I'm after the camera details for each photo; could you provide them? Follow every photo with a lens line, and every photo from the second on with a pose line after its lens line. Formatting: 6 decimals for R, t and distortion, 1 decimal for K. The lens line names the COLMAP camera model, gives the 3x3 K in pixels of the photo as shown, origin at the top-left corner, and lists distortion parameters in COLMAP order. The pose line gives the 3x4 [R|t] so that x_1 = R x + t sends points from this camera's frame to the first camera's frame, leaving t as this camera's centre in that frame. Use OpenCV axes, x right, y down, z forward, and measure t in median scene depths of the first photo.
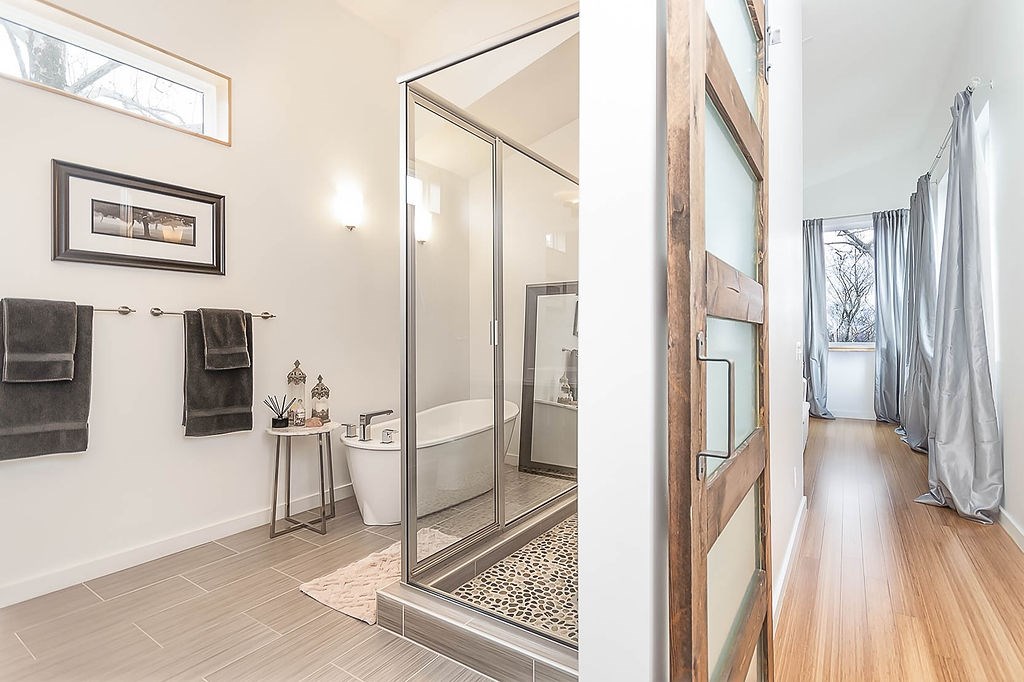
lens RADIAL K [[489.5, 0, 496.2], [0, 489.5, 337.4], [0, 0, 1]] dist [0.004537, -0.006493]
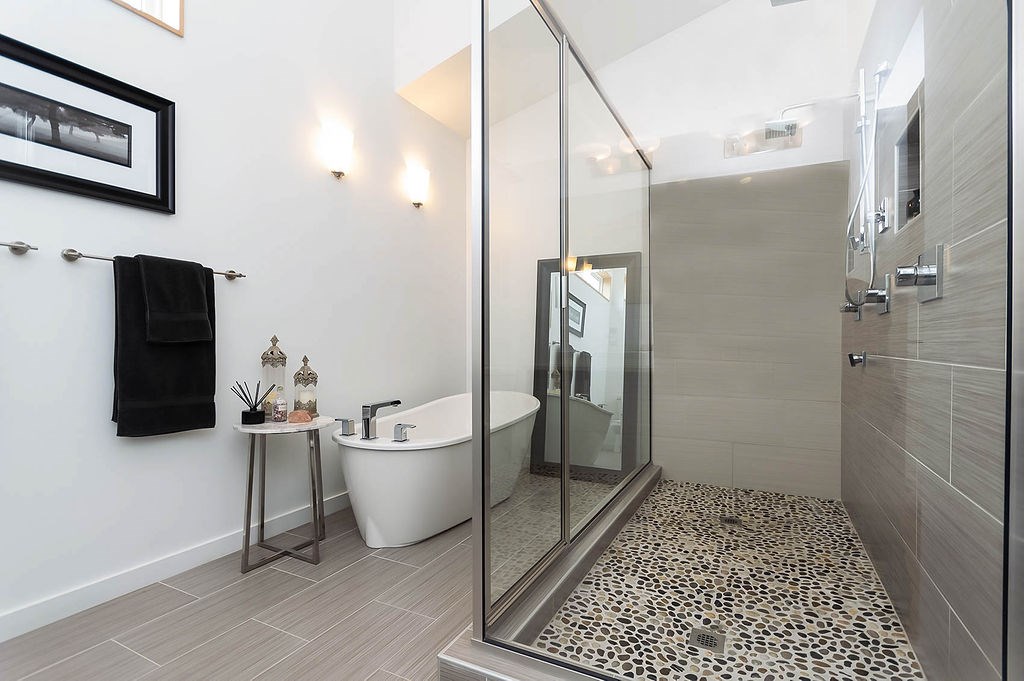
lens RADIAL K [[489.5, 0, 506.4], [0, 489.5, 347.1], [0, 0, 1]] dist [0.004537, -0.006493]
pose [[0.992049, 0.003104, 0.125816, -0.161276], [-0.004526, 0.999929, 0.011012, 0.060470], [-0.125773, -0.011493, 0.991992, 0.223856]]
